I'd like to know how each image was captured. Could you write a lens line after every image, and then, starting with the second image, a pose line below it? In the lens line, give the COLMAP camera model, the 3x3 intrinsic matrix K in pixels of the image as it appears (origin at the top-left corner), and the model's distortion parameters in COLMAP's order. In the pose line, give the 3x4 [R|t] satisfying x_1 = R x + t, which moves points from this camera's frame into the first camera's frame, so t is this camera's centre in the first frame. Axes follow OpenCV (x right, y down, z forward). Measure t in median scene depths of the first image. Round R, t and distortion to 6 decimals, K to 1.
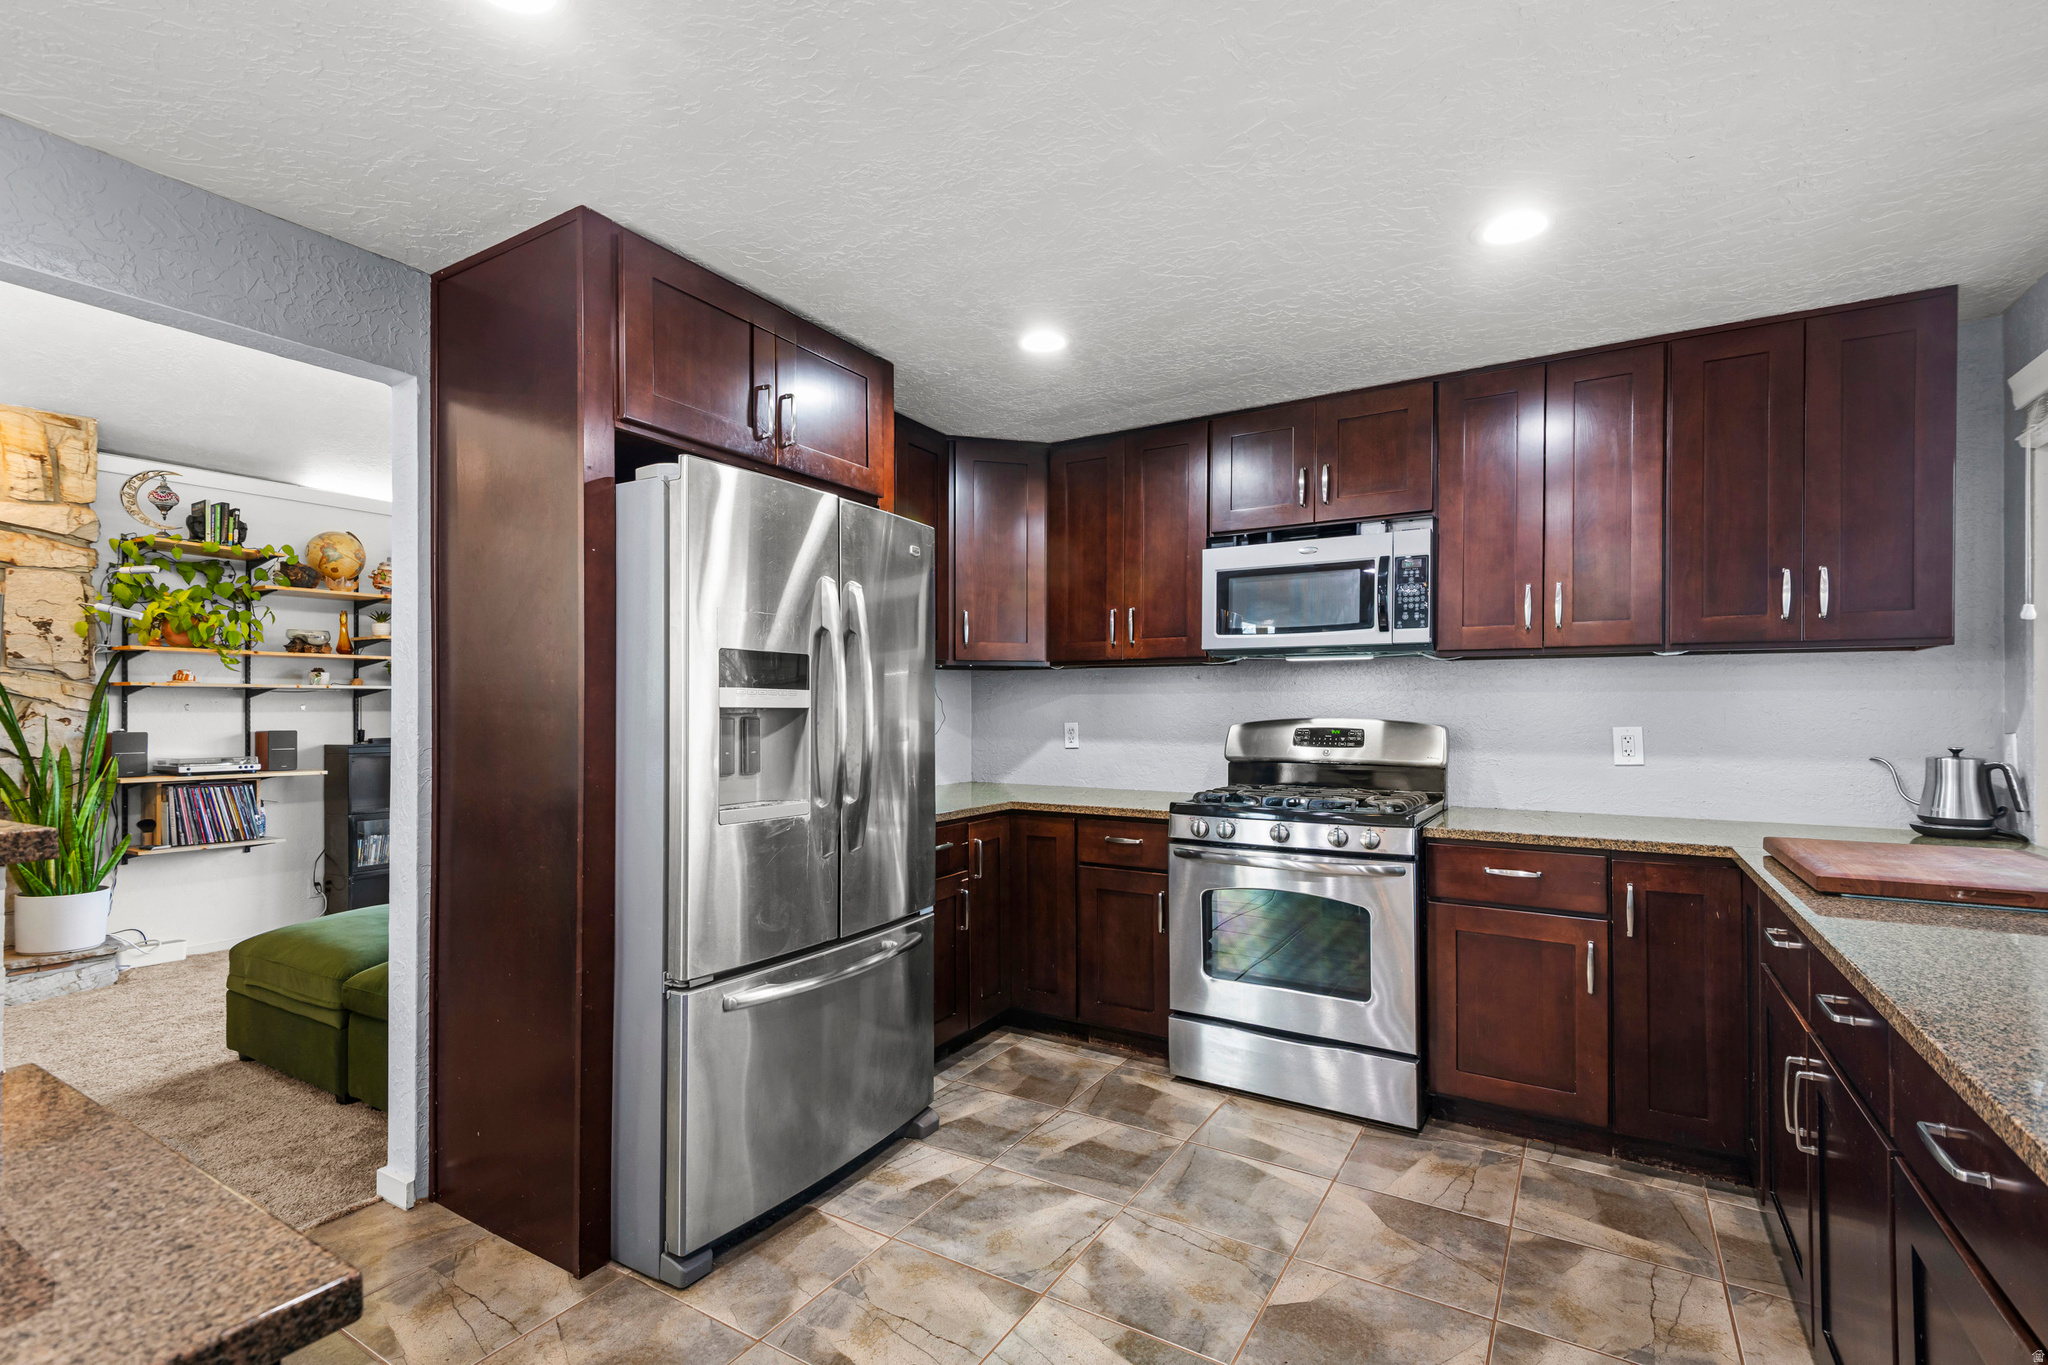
lens RADIAL K [[935.7, 0, 1028.0], [0, 935.7, 701.7], [0, 0, 1]] dist [0.000946, 0.000158]
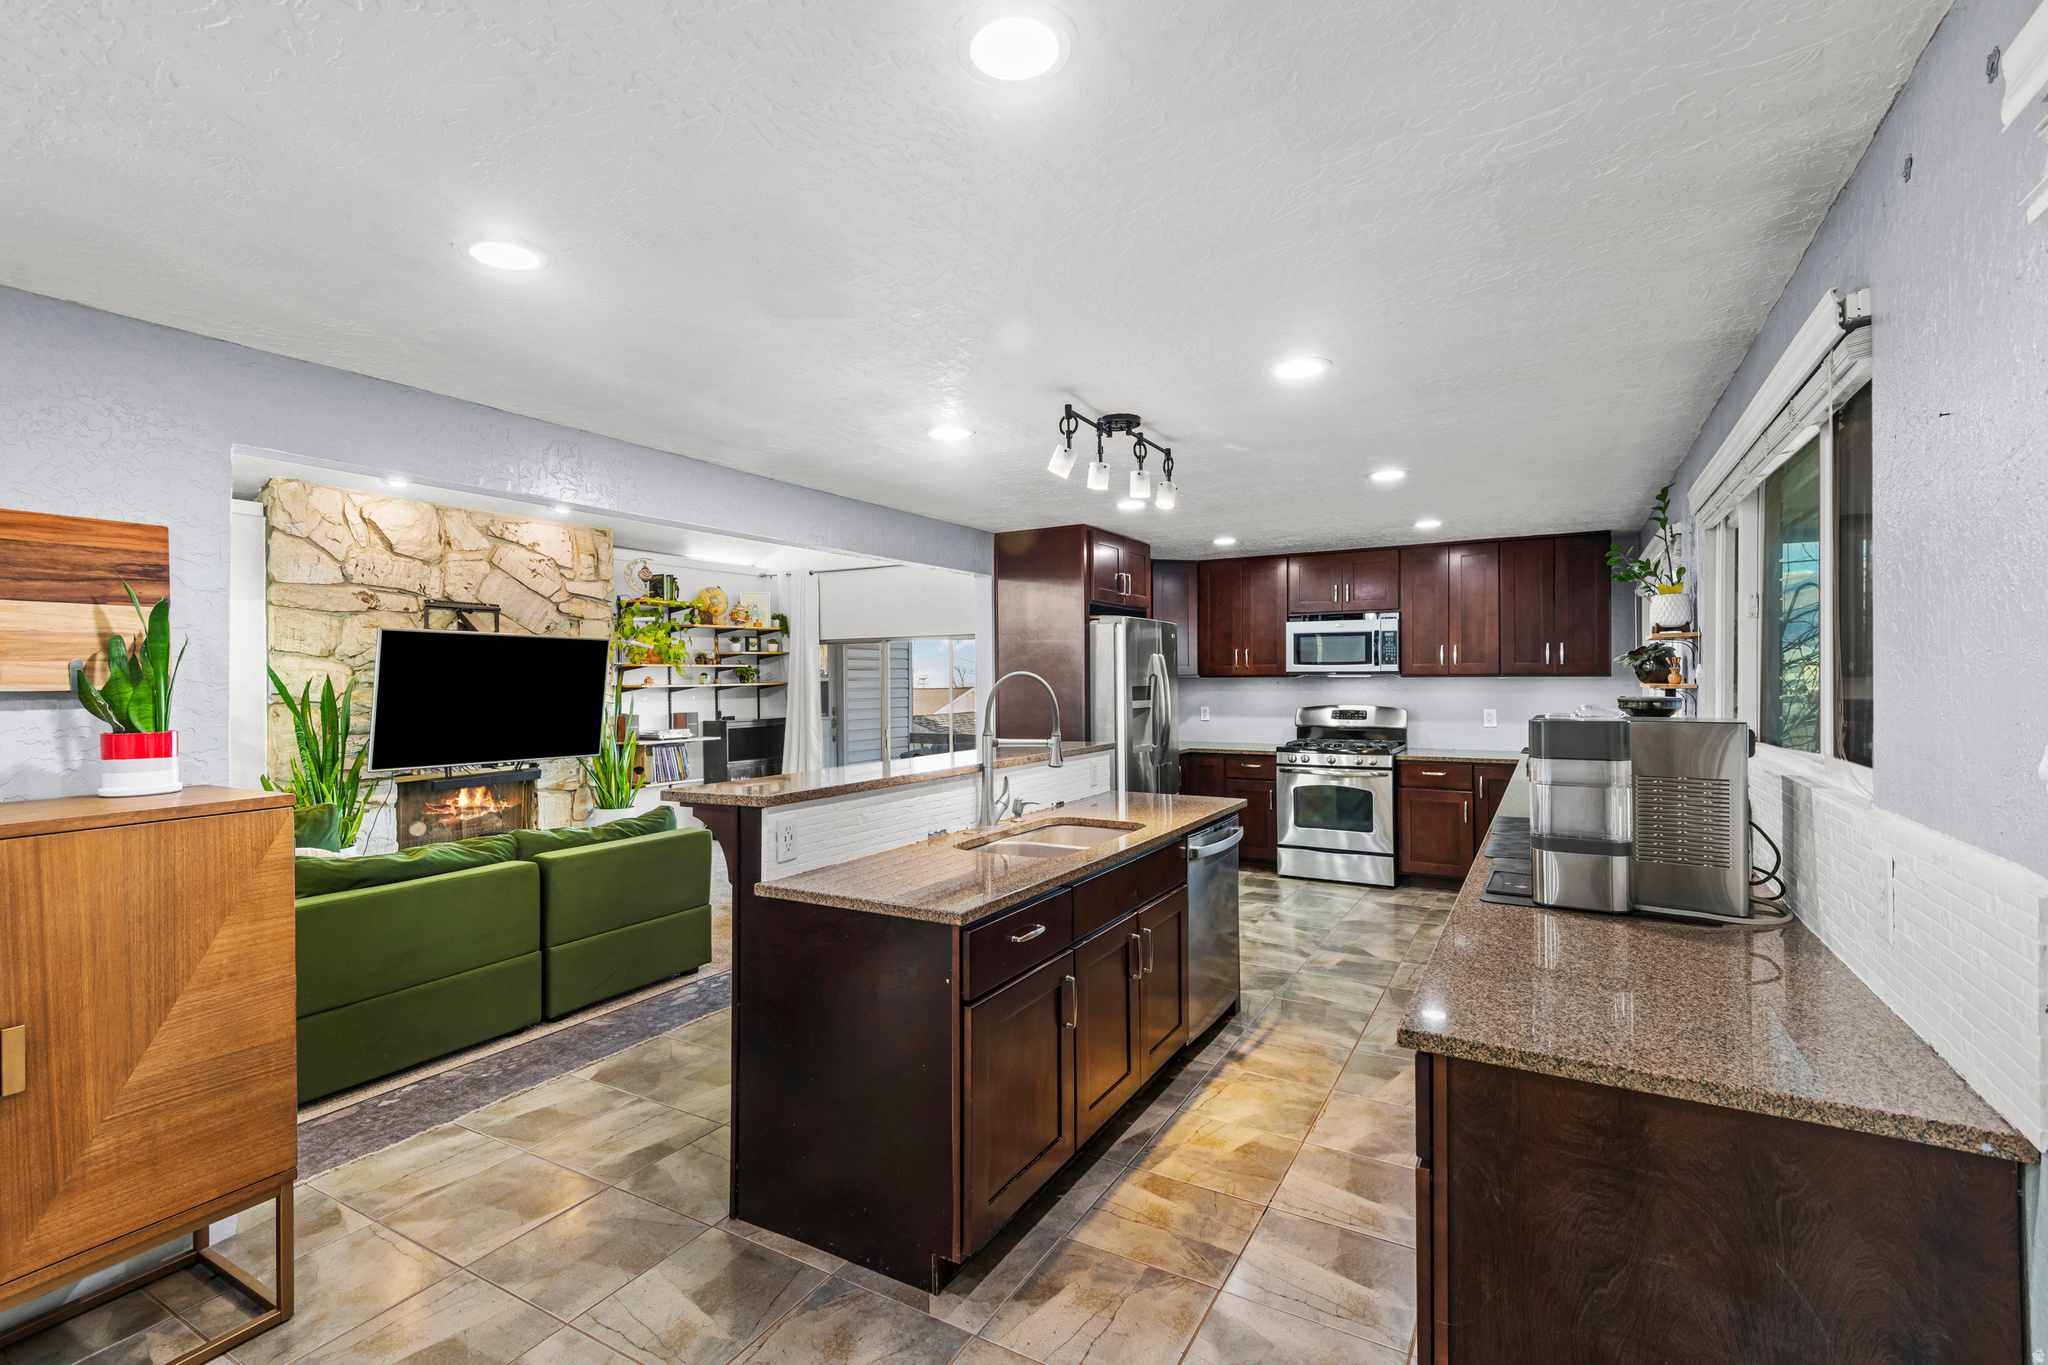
lens RADIAL K [[920.4, 0, 1027.2], [0, 920.4, 670.7], [0, 0, 1]] dist [-0.000317, -0.000474]
pose [[0.999700, -0.006935, 0.023470, -0.423126], [0.006906, 0.999975, 0.001300, -0.064955], [-0.023478, -0.001137, 0.999724, -0.980305]]
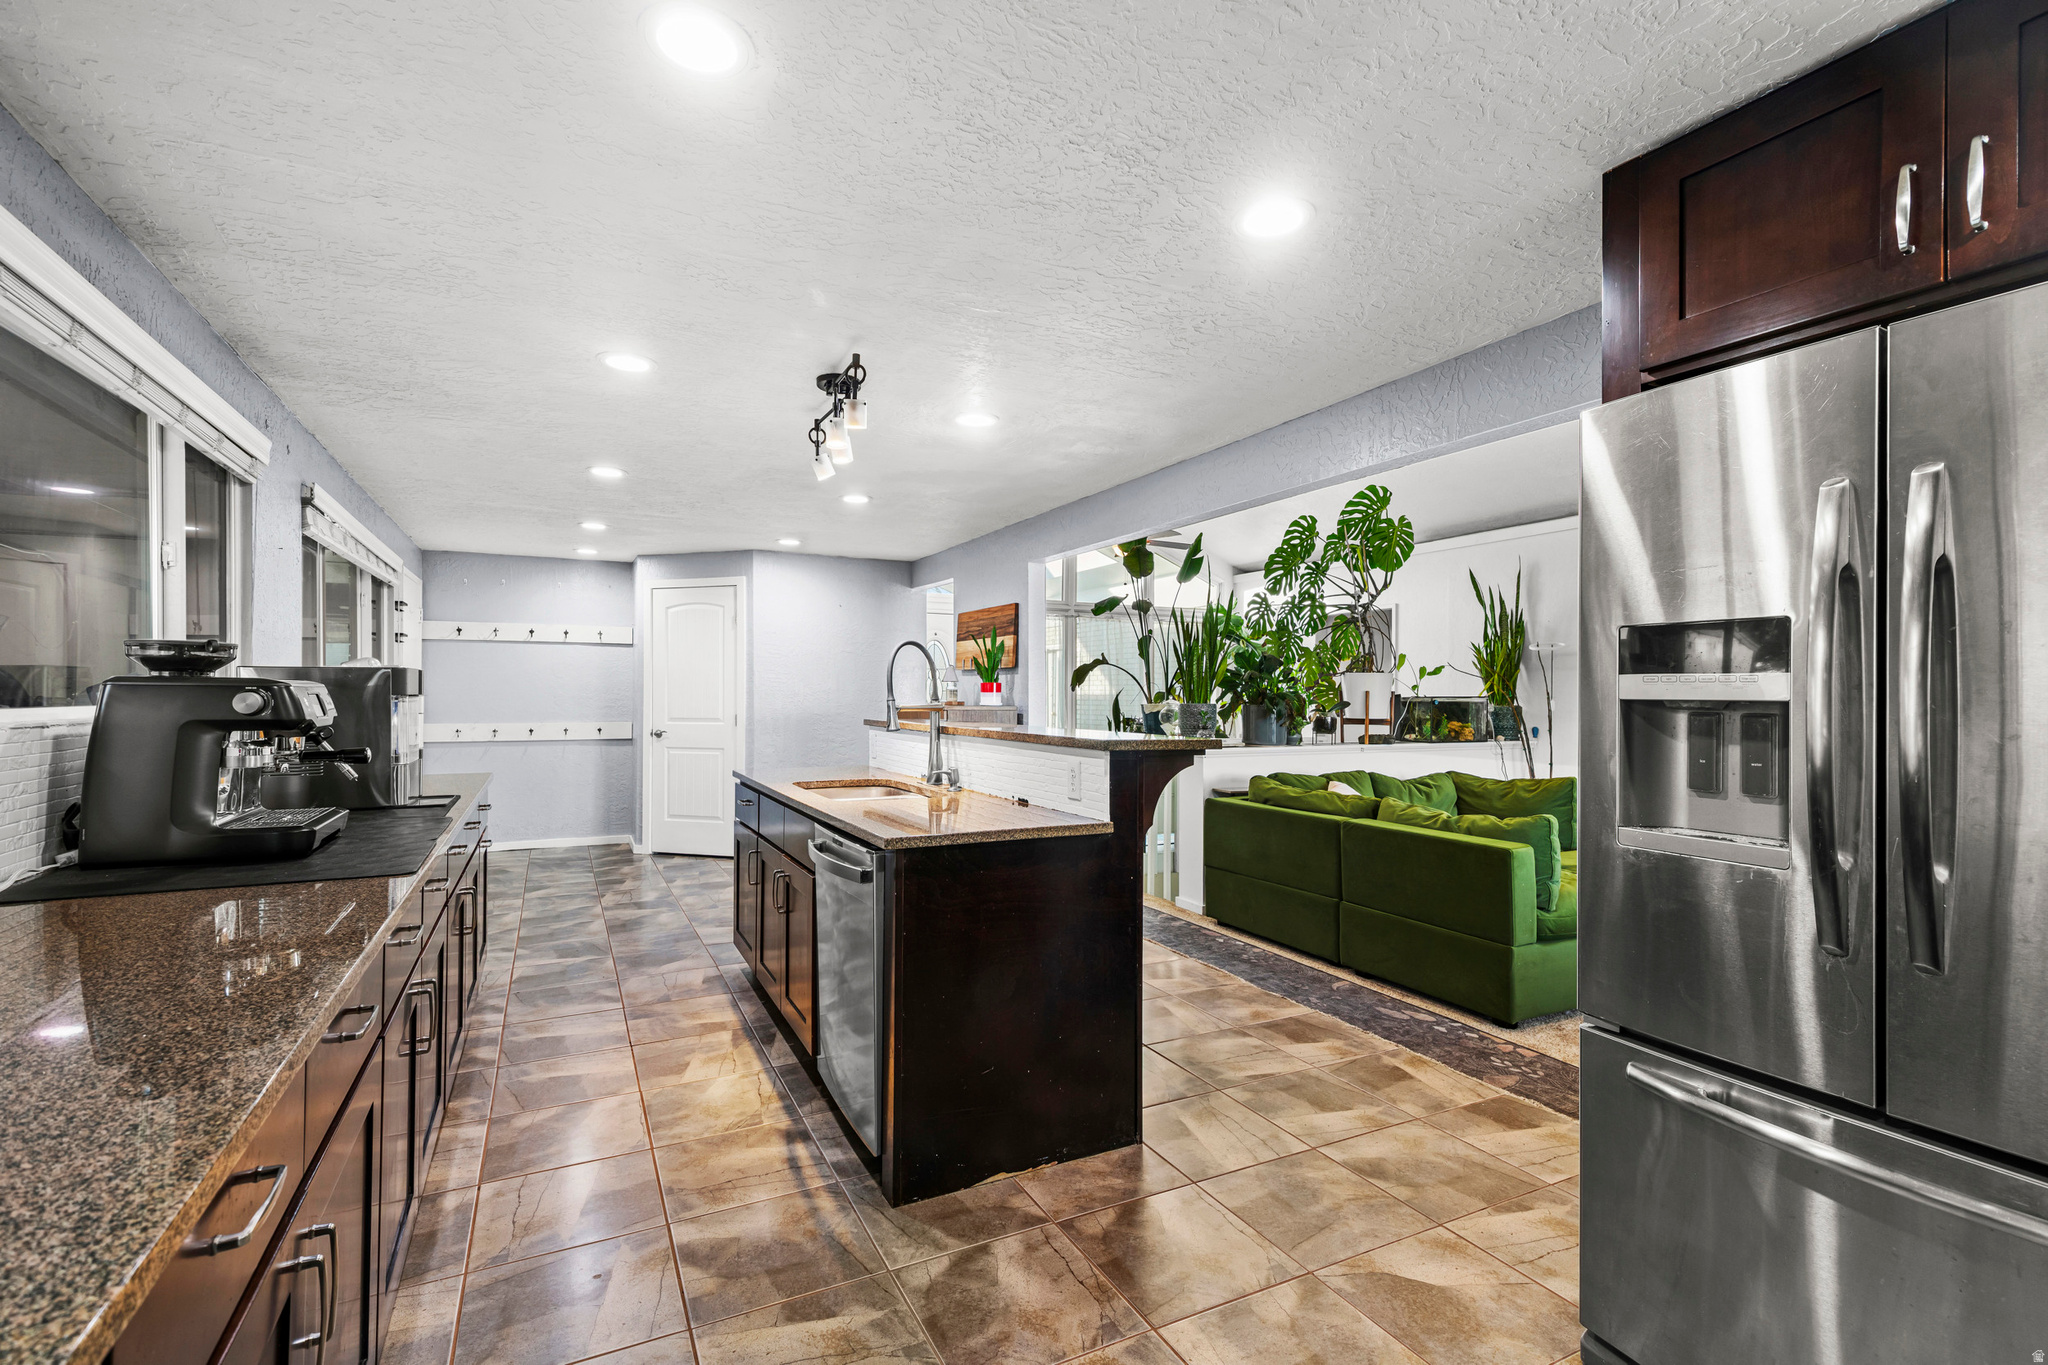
lens RADIAL K [[935.7, 0, 1028.0], [0, 935.7, 701.7], [0, 0, 1]] dist [0.000946, 0.000158]
pose [[-0.533047, 0.003790, -0.846077, 1.659577], [0.001900, 0.999993, 0.003282, 0.107674], [0.846084, 0.000142, -0.533050, 3.129672]]
